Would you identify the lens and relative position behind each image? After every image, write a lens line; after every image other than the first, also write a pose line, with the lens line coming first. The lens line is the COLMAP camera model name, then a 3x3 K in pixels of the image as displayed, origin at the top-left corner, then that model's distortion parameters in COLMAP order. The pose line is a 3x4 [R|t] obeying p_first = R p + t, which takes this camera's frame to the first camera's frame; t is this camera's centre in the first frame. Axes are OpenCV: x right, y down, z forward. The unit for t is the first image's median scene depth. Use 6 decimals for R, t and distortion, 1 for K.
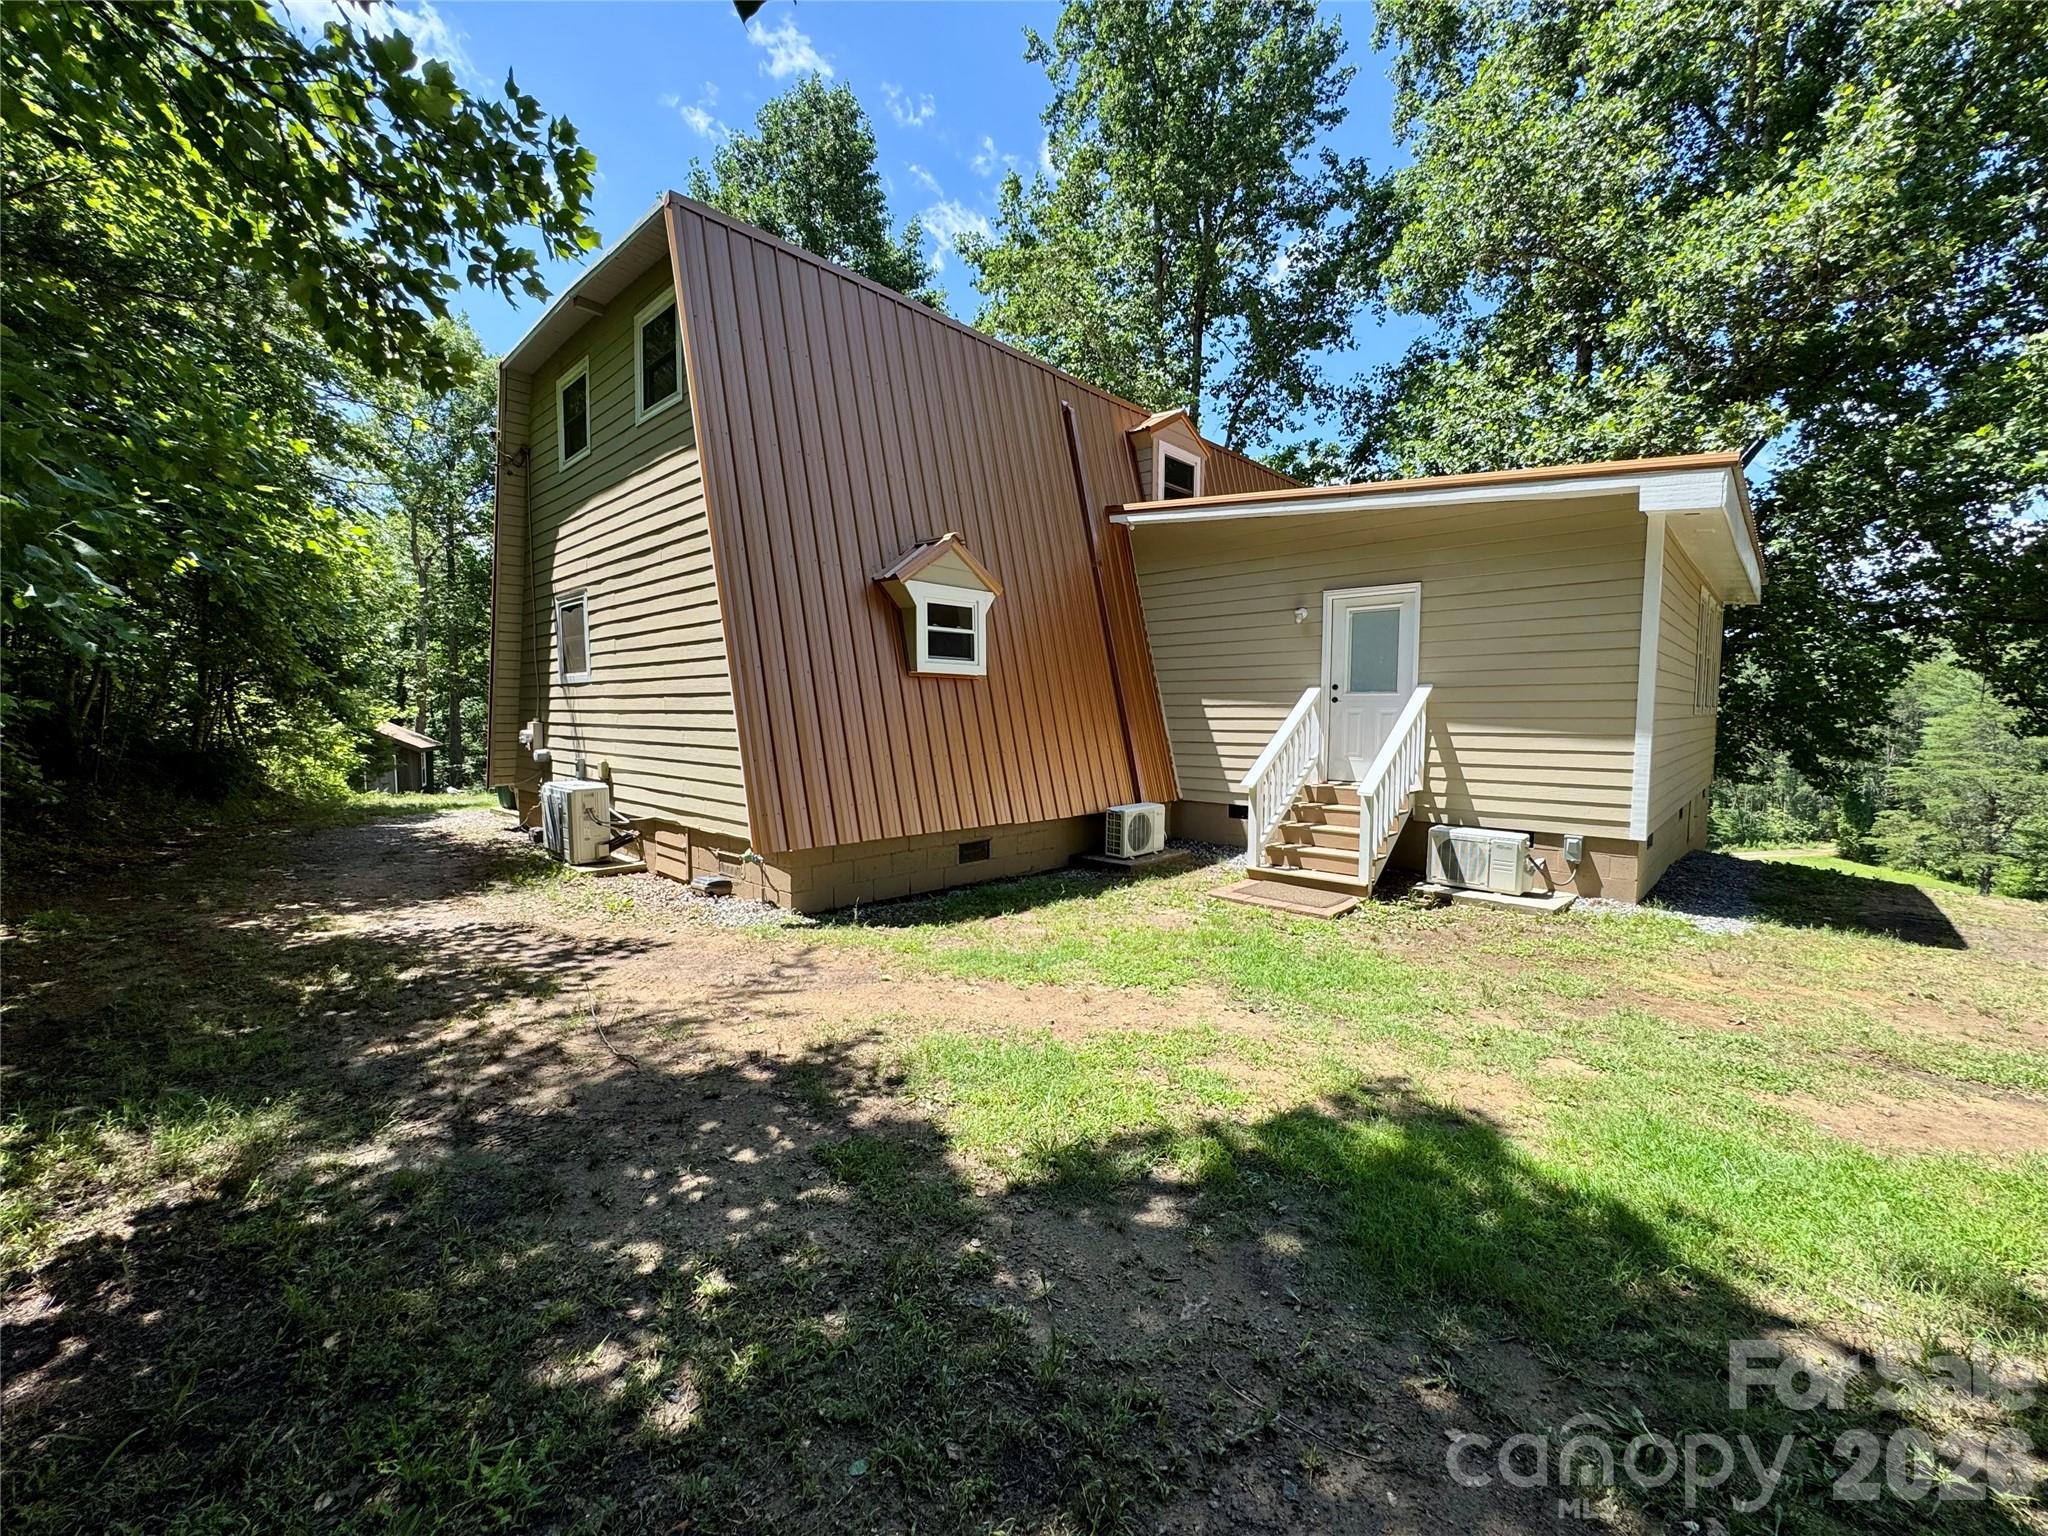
lens RADIAL K [[822.6, 0, 1025.3], [0, 822.6, 763.0], [0, 0, 1]] dist [0.000017, -0.000534]
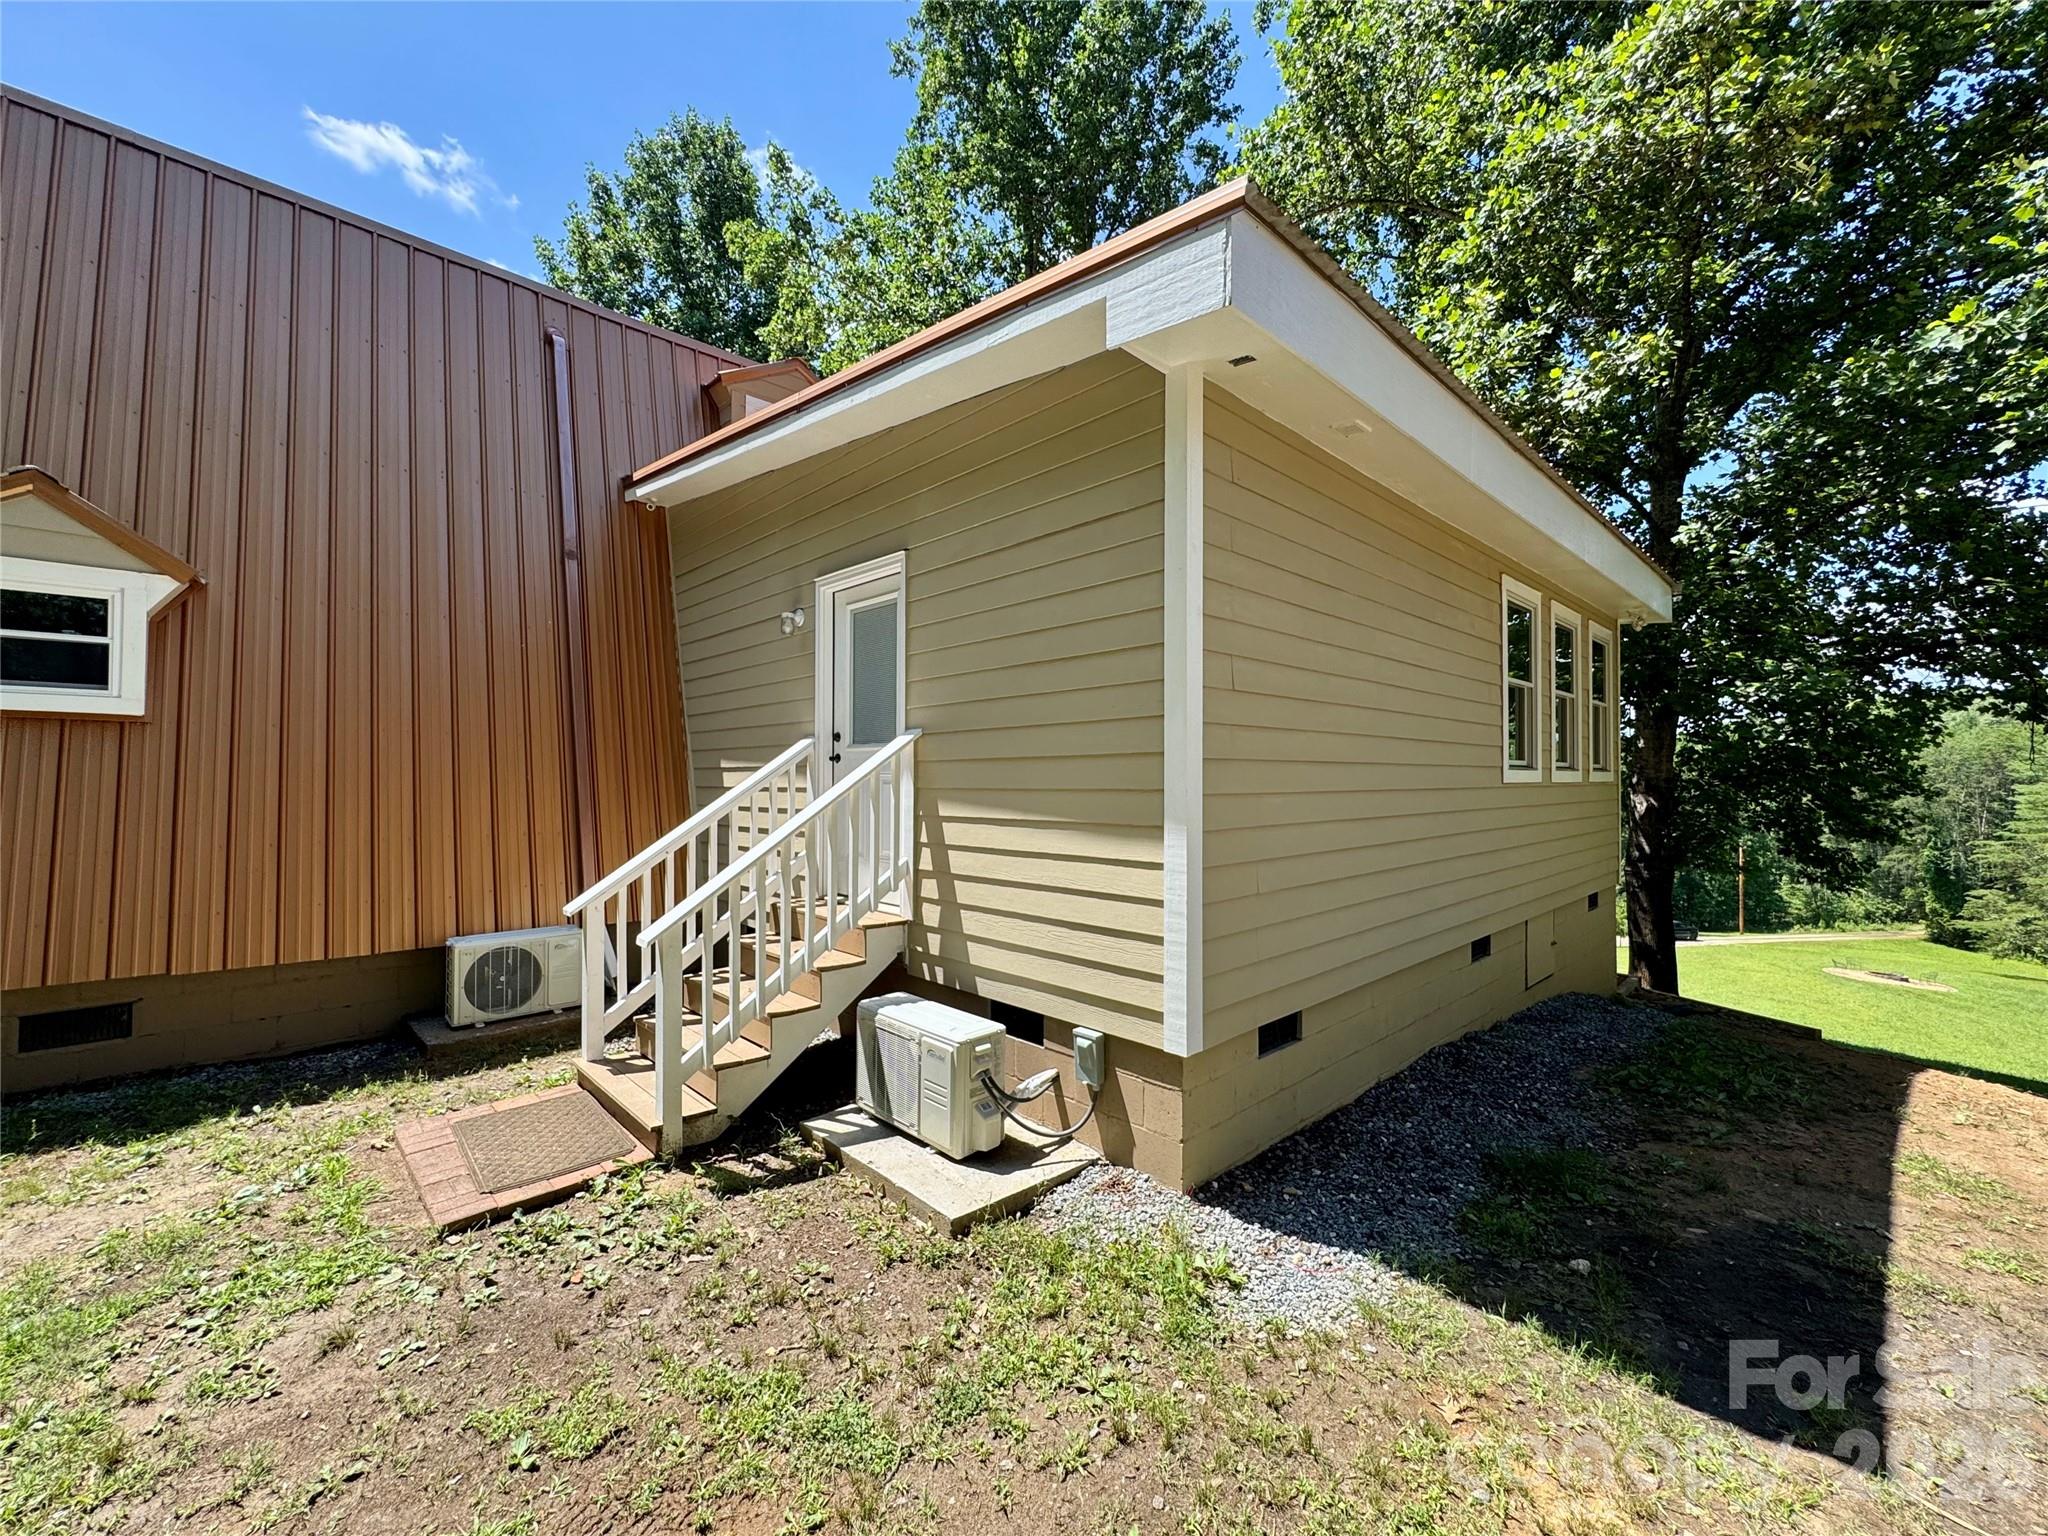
lens RADIAL K [[822.6, 0, 1022.6], [0, 822.6, 764.1], [0, 0, 1]] dist [0.000017, -0.000534]
pose [[0.998494, -0.001165, -0.054843, 0.546375], [-0.003234, 0.996785, -0.080056, -0.025446], [0.054760, 0.080113, 0.995281, 0.415704]]
